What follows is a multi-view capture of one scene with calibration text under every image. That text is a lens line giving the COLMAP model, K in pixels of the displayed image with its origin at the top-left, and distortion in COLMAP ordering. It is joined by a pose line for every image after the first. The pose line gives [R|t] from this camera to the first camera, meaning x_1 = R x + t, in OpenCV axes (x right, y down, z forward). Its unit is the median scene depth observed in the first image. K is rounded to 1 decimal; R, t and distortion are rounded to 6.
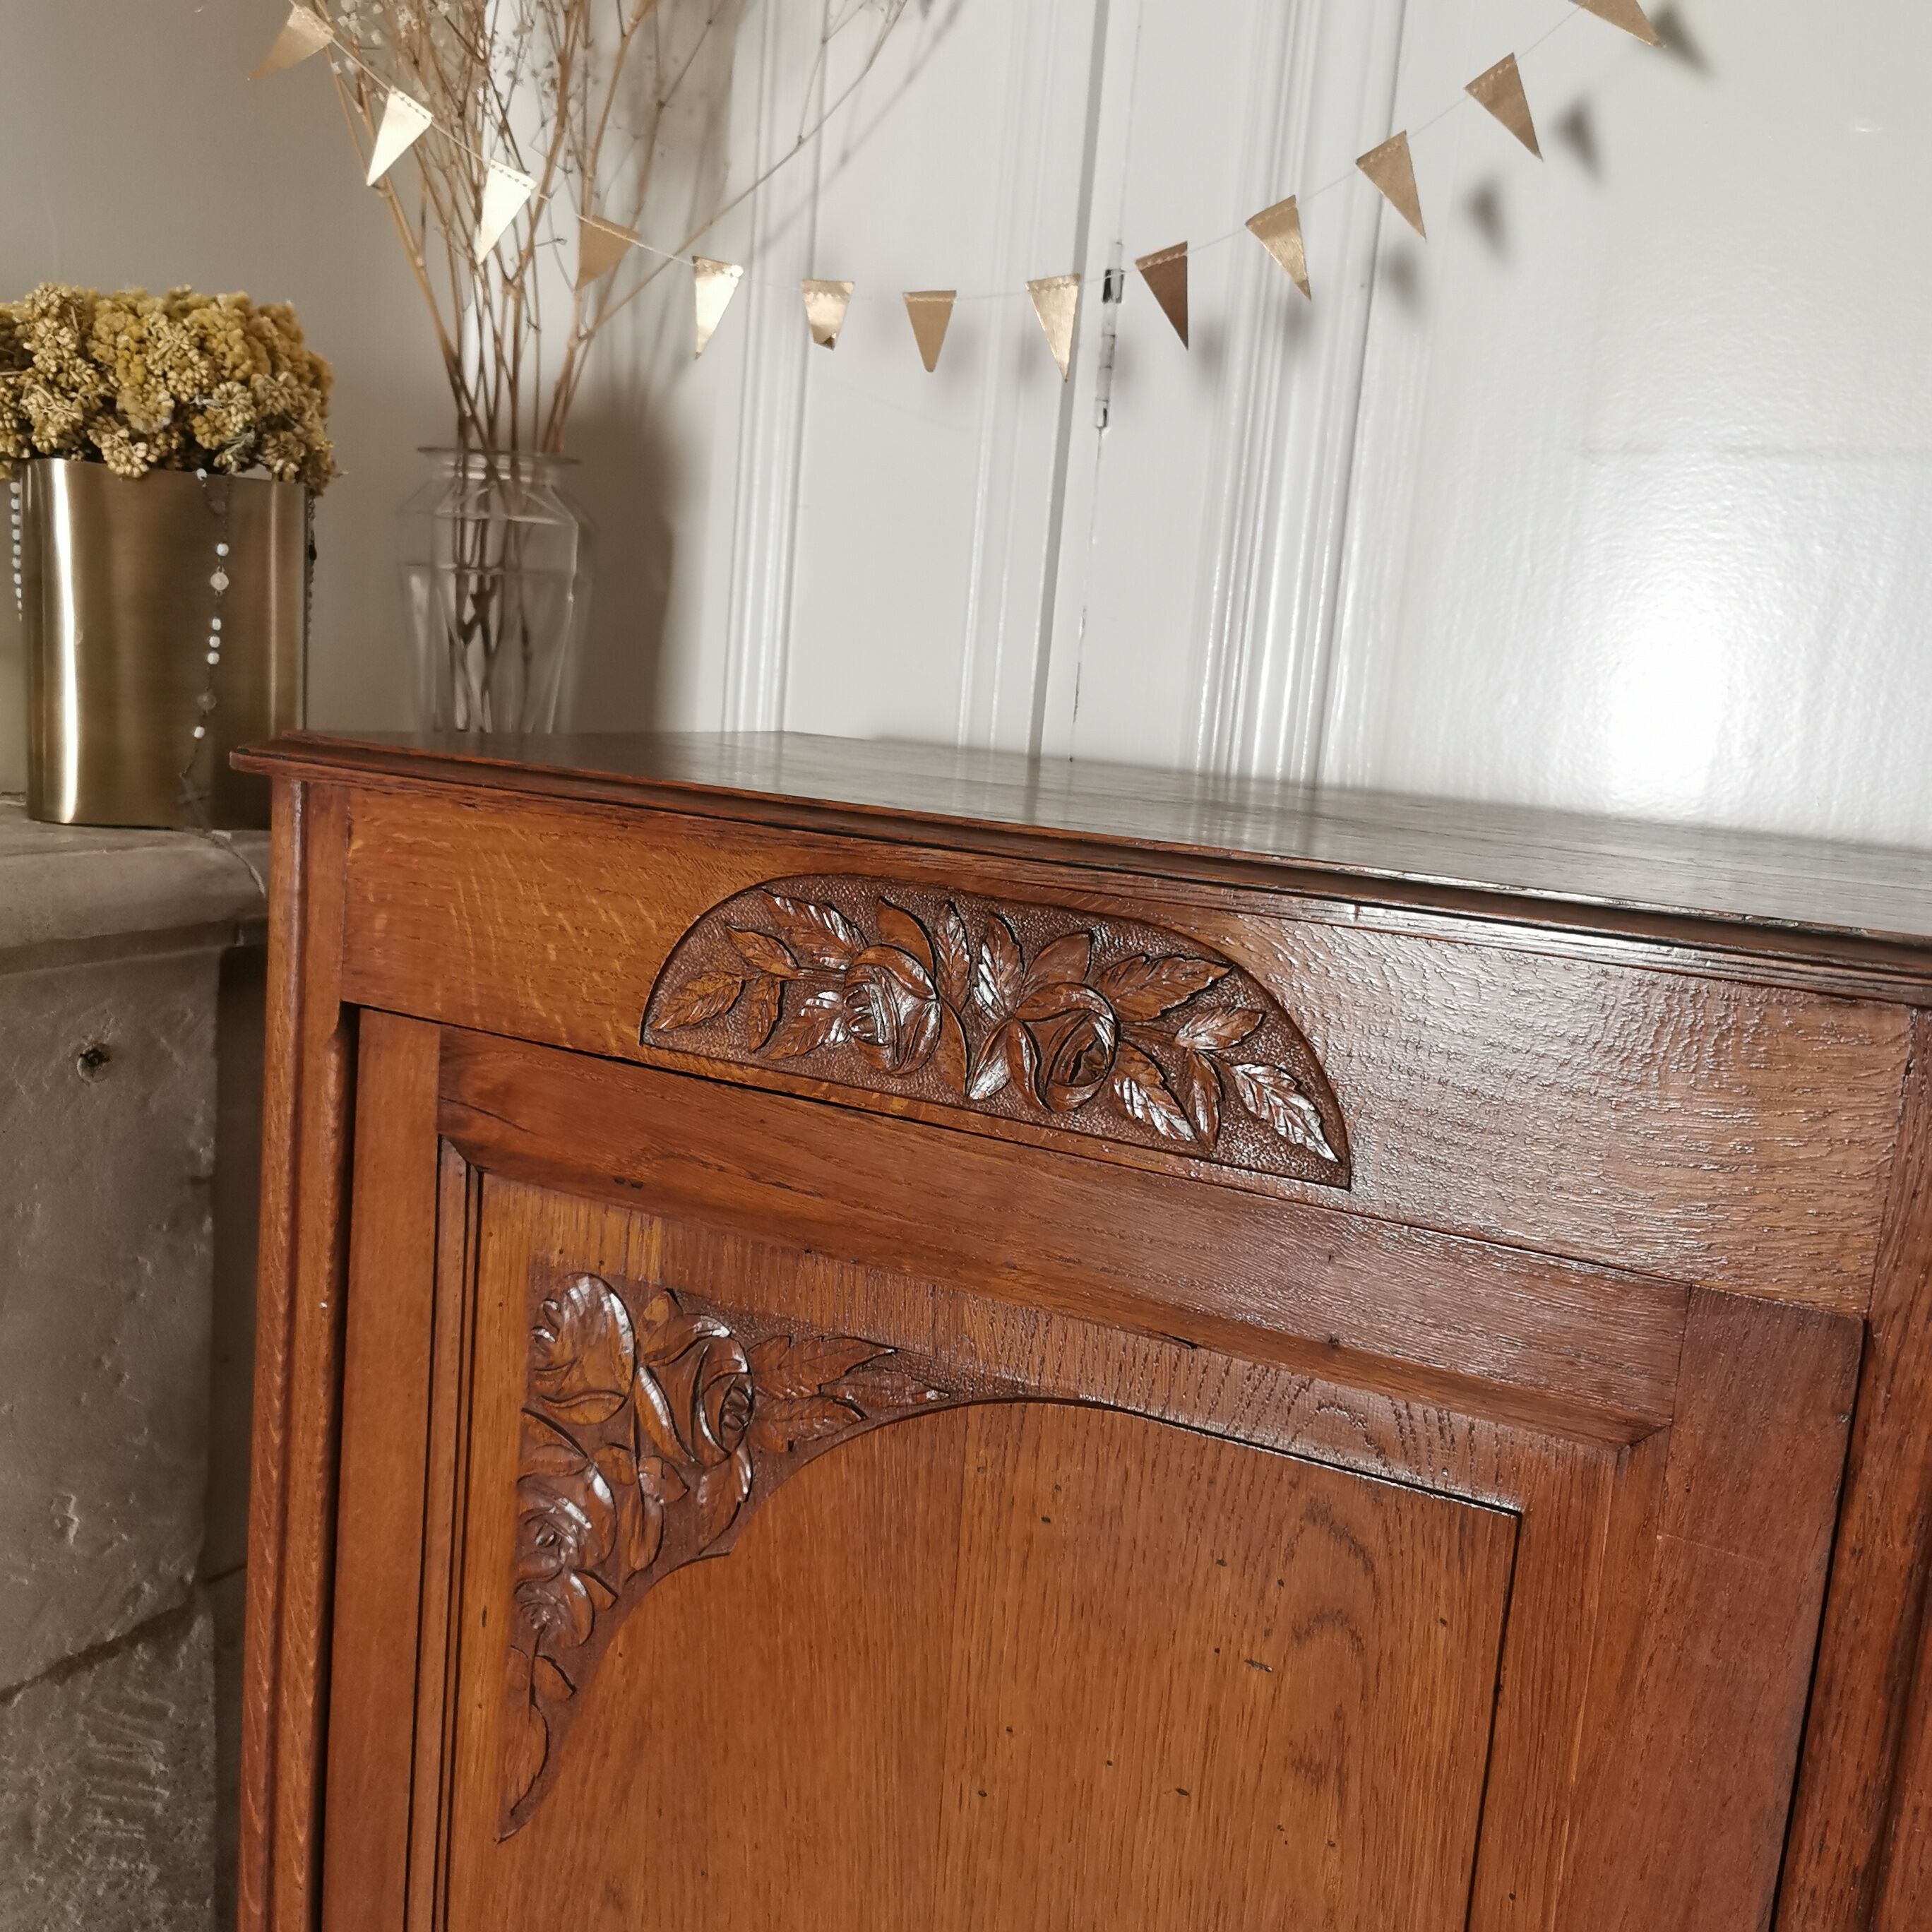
lens RADIAL K [[1999.0, 0, 977.0], [0, 1999.0, 977.7], [0, 0, 1]] dist [0.022893, 0.000000]
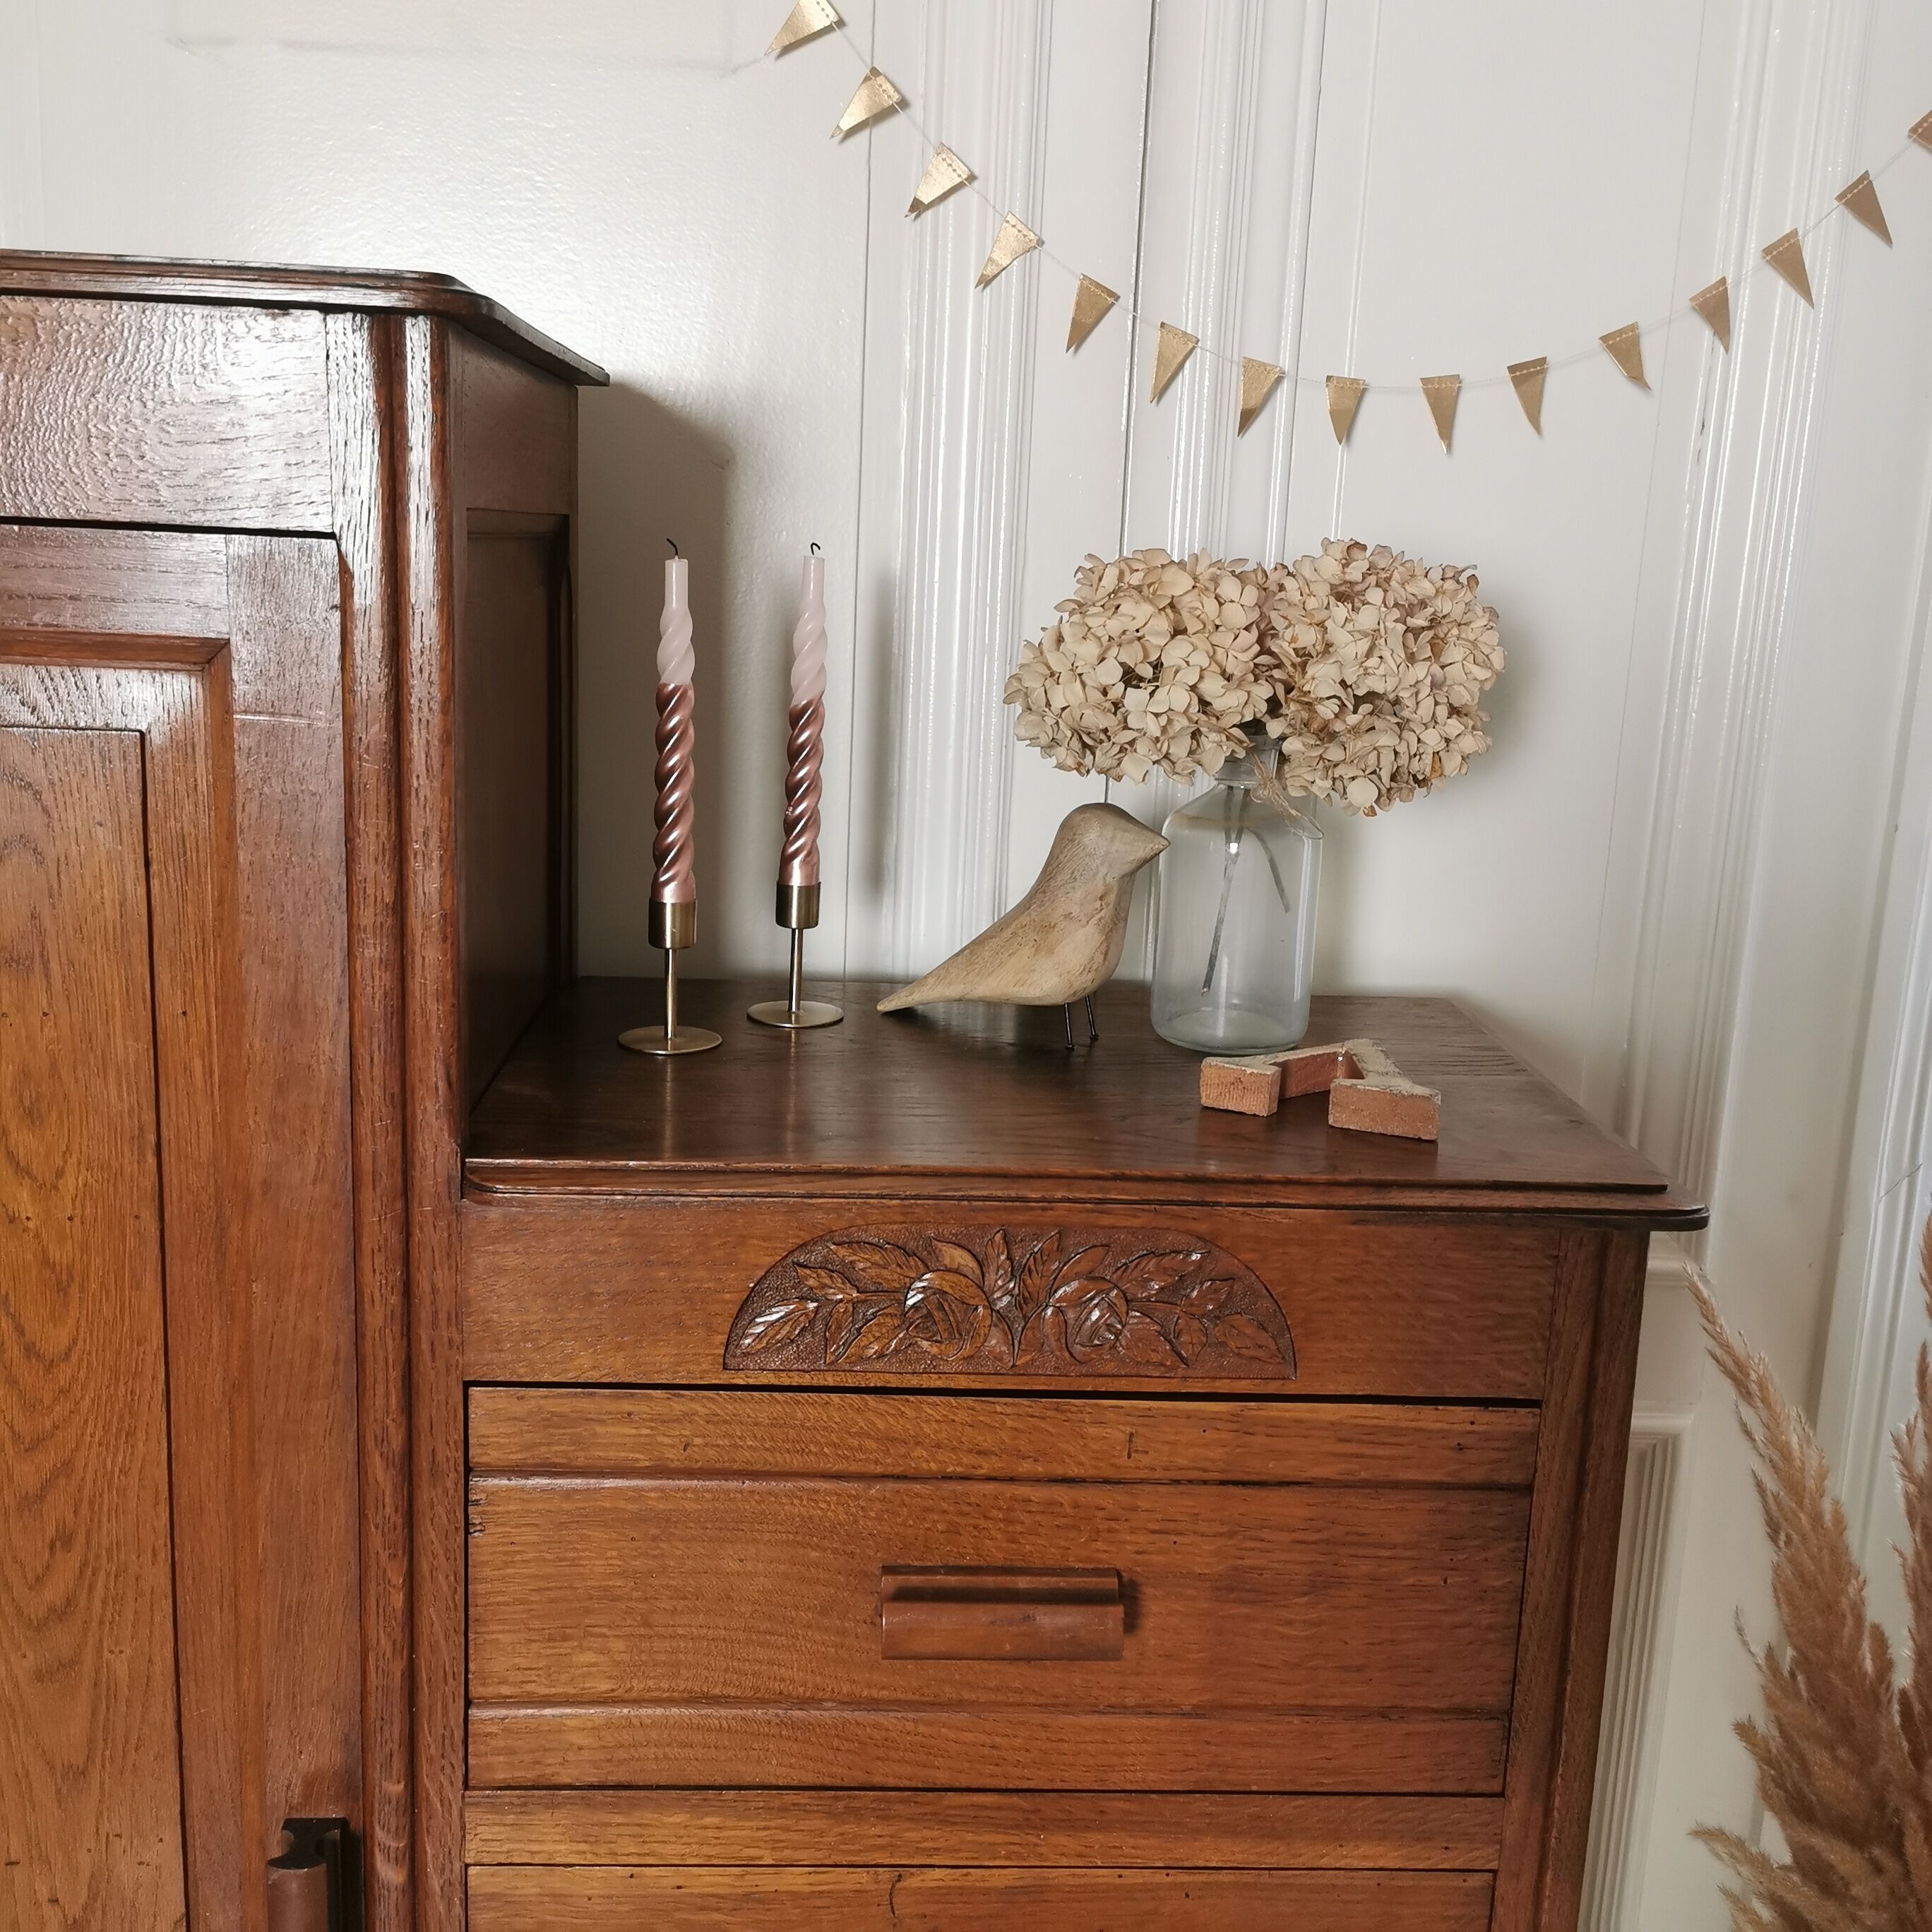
lens RADIAL K [[1999.0, 0, 962.2], [0, 1999.0, 962.4], [0, 0, 1]] dist [0.022893, 0.000000]
pose [[0.857738, -0.149186, 0.491964, 0.040476], [0.109268, 0.988007, 0.109101, 0.279668], [-0.502340, -0.039824, 0.863753, -0.418950]]
